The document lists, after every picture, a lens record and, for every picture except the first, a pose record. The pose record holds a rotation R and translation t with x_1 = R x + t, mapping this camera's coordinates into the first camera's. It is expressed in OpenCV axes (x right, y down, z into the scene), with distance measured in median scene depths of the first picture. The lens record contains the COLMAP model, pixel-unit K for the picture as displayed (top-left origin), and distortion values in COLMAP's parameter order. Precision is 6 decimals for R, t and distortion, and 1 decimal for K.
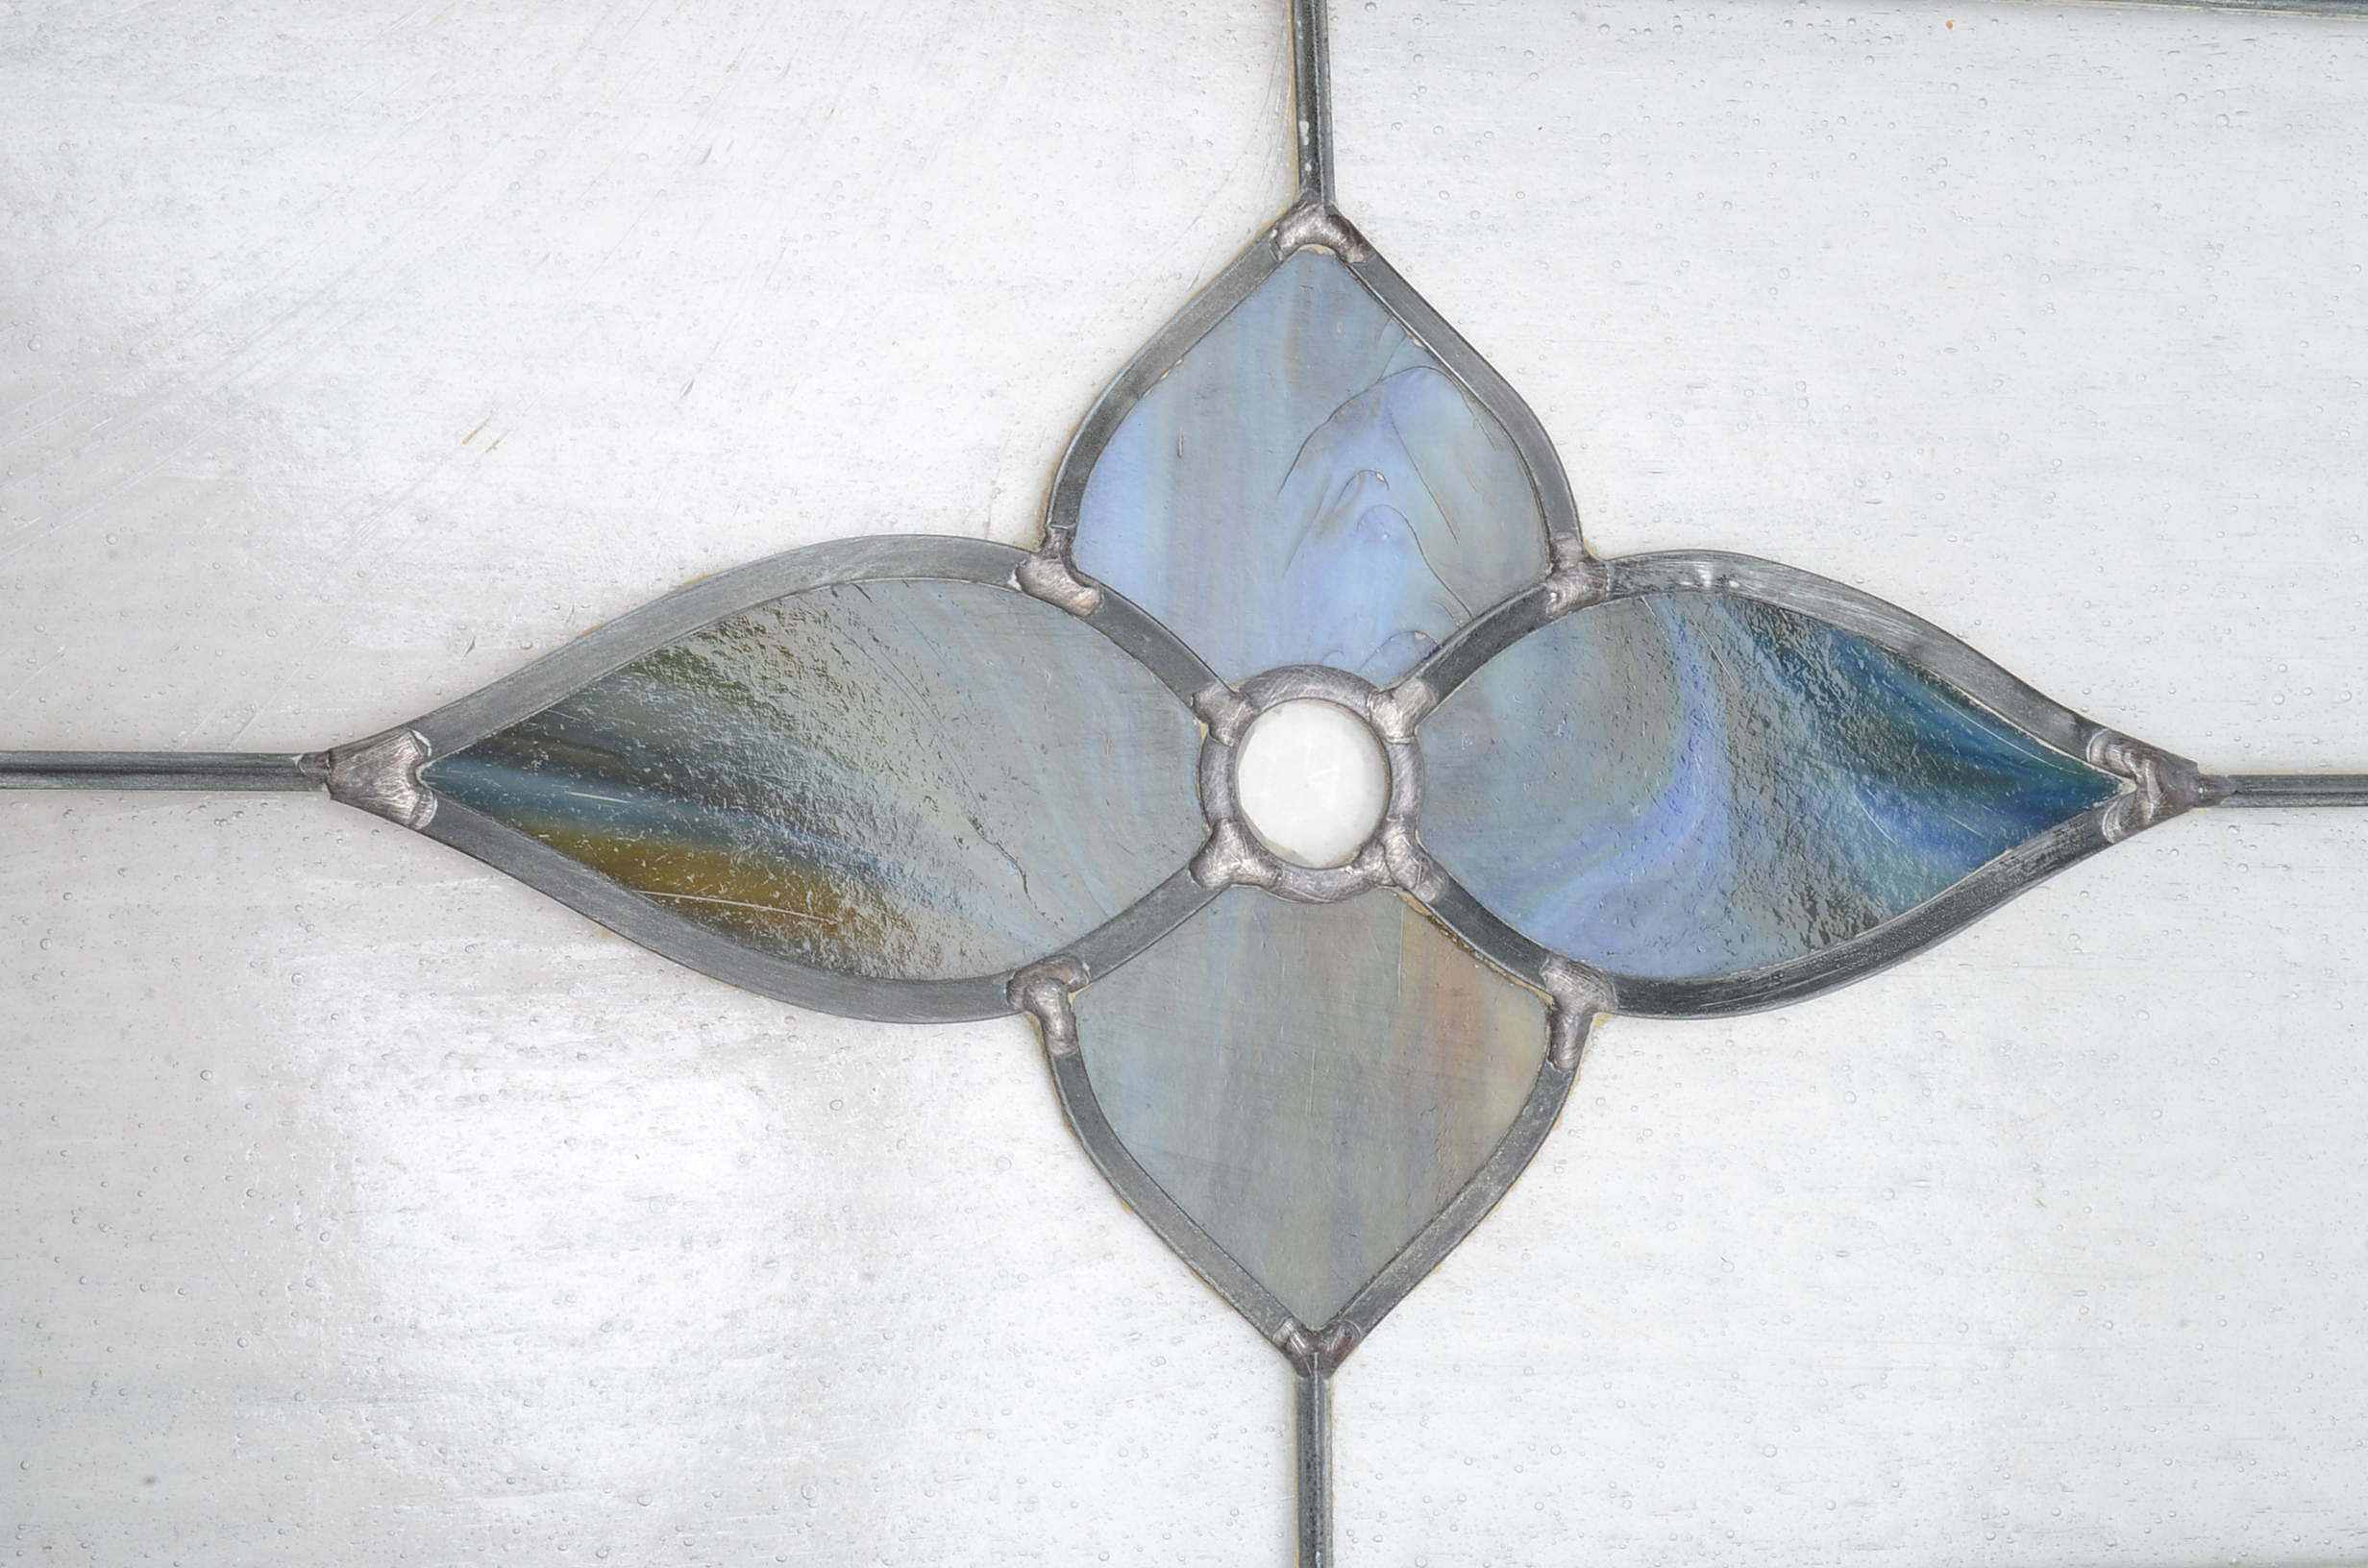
lens RADIAL K [[3239.2, 0, 1186.4], [0, 3239.2, 782.8], [0, 0, 1]] dist [-0.015509, 0.000000]
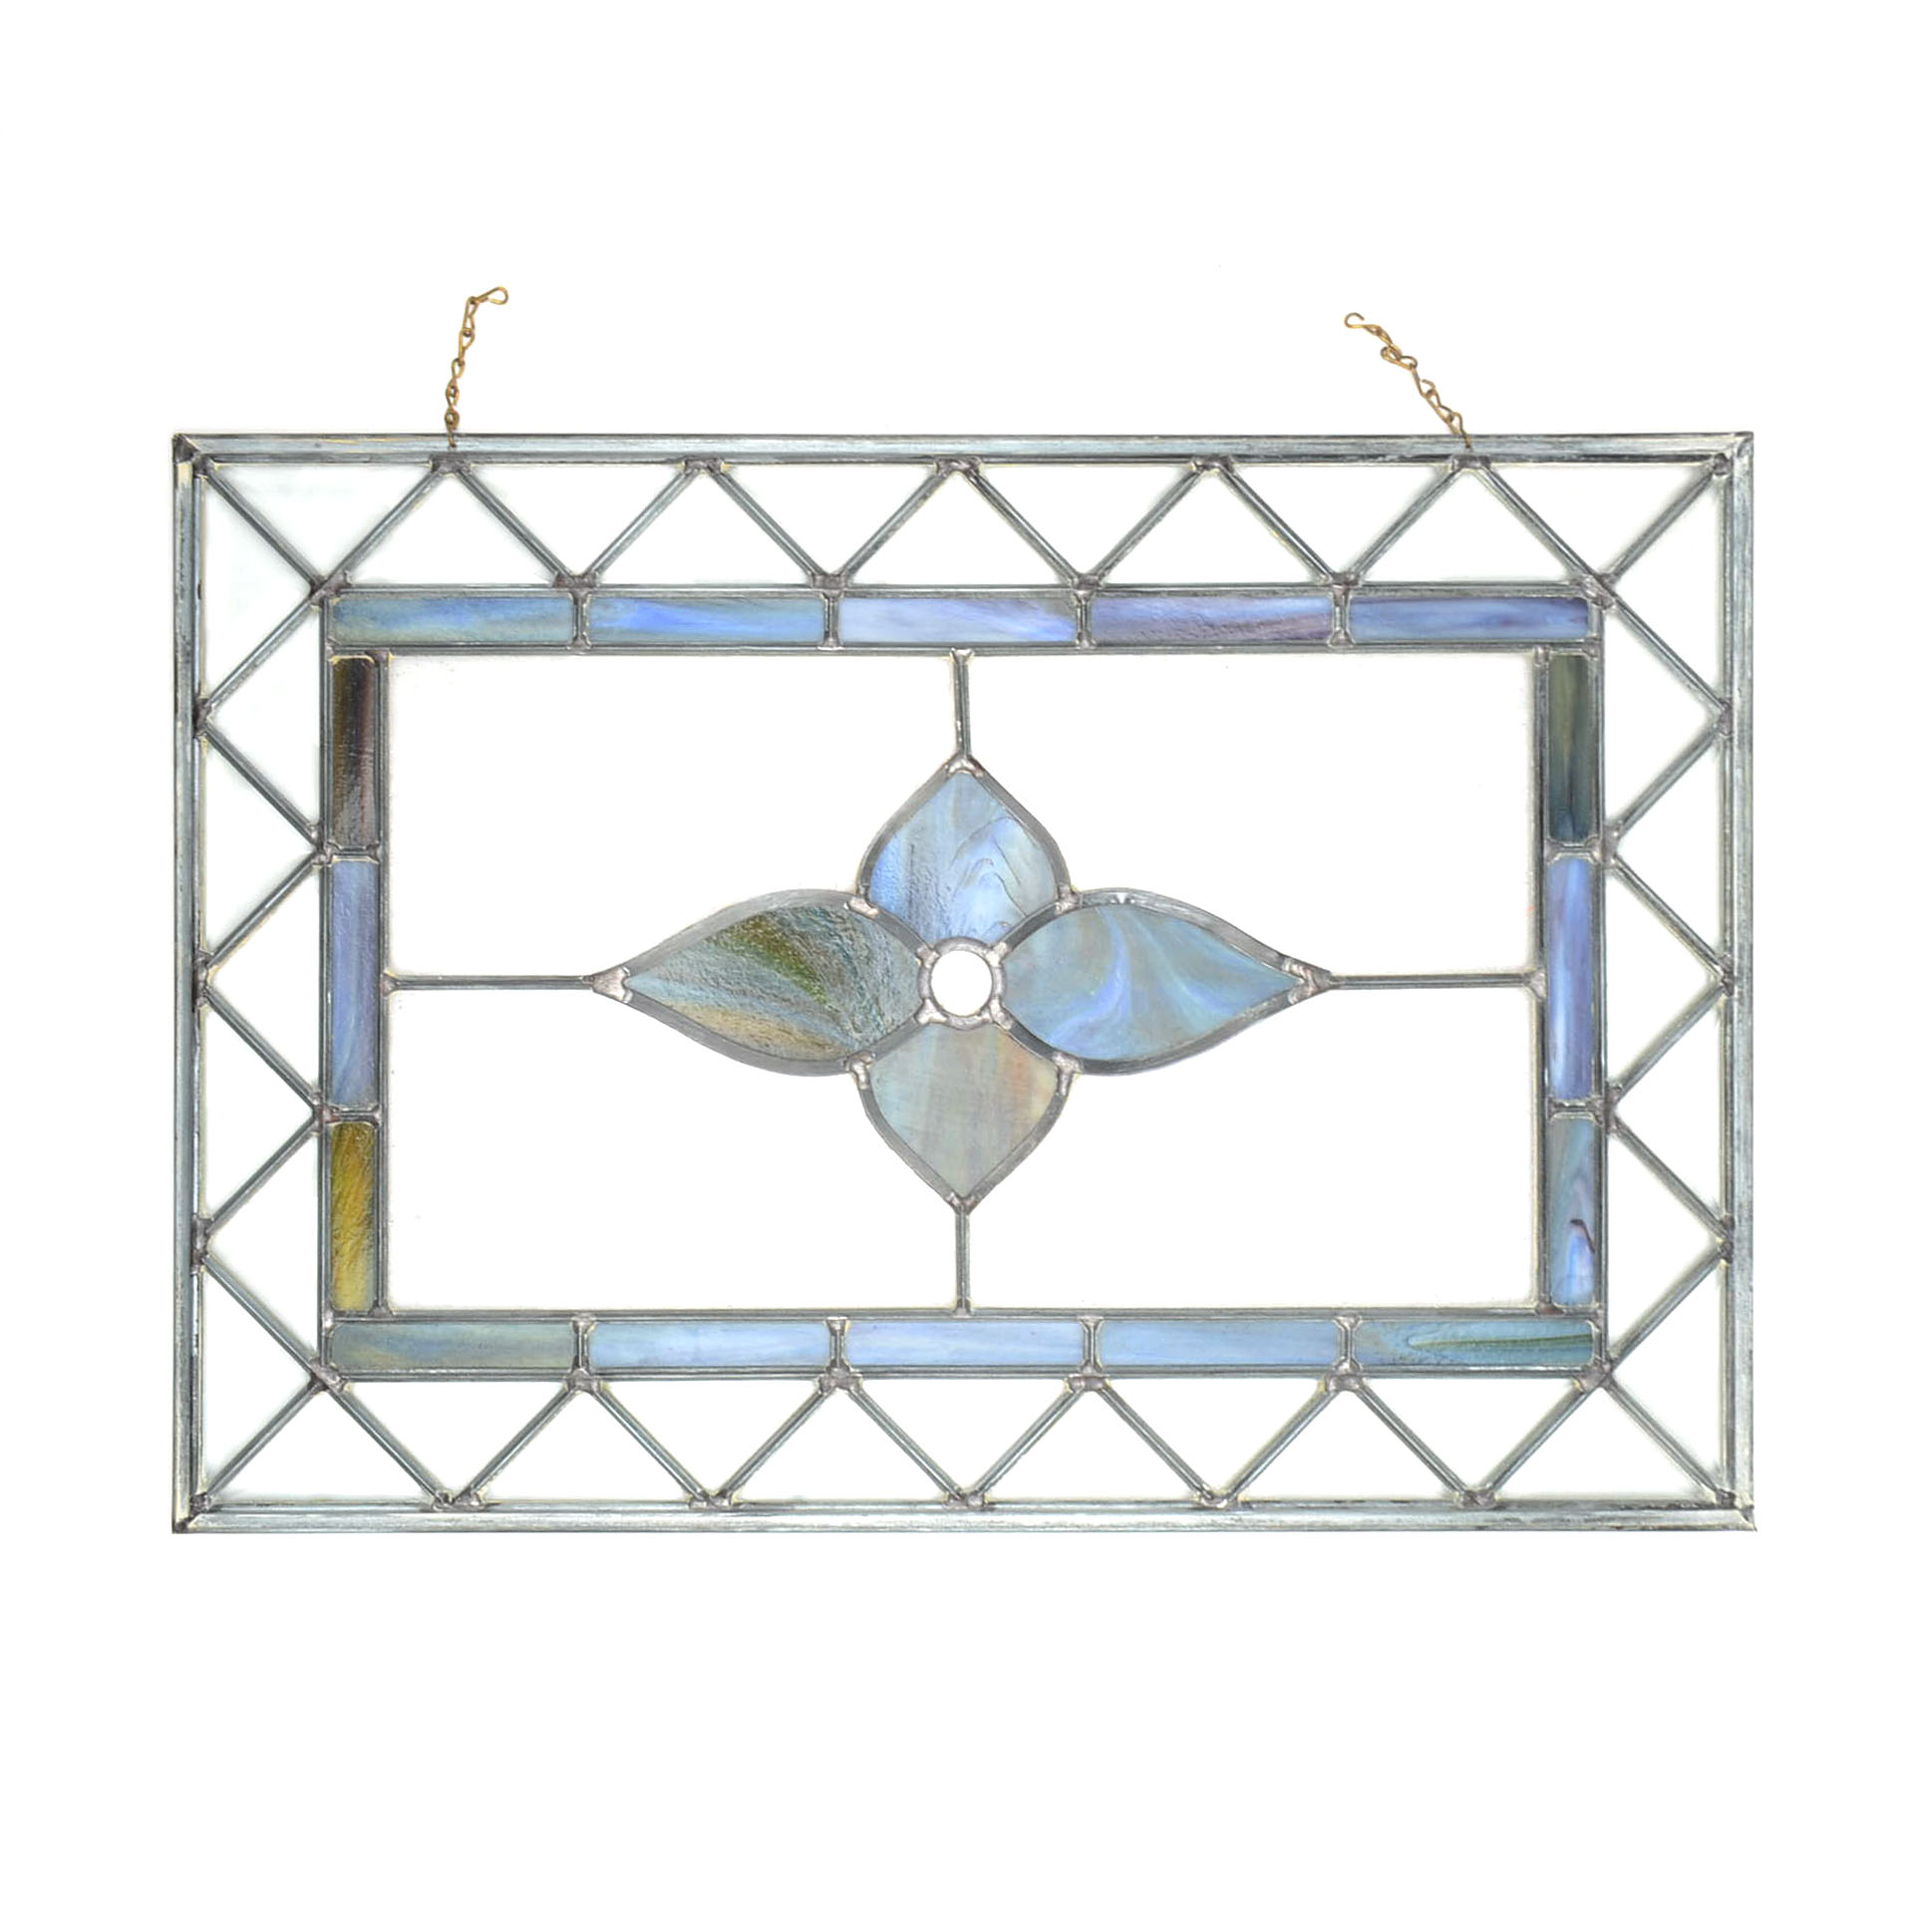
lens RADIAL K [[3658.3, 0, 963.4], [0, 3658.3, 956.1], [0, 0, 1]] dist [0.158506, 0.000000]
pose [[0.999996, -0.000688, 0.002823, 0.031505], [0.000613, 0.999649, 0.026496, -0.096840], [-0.002841, -0.026494, 0.999645, -1.867307]]
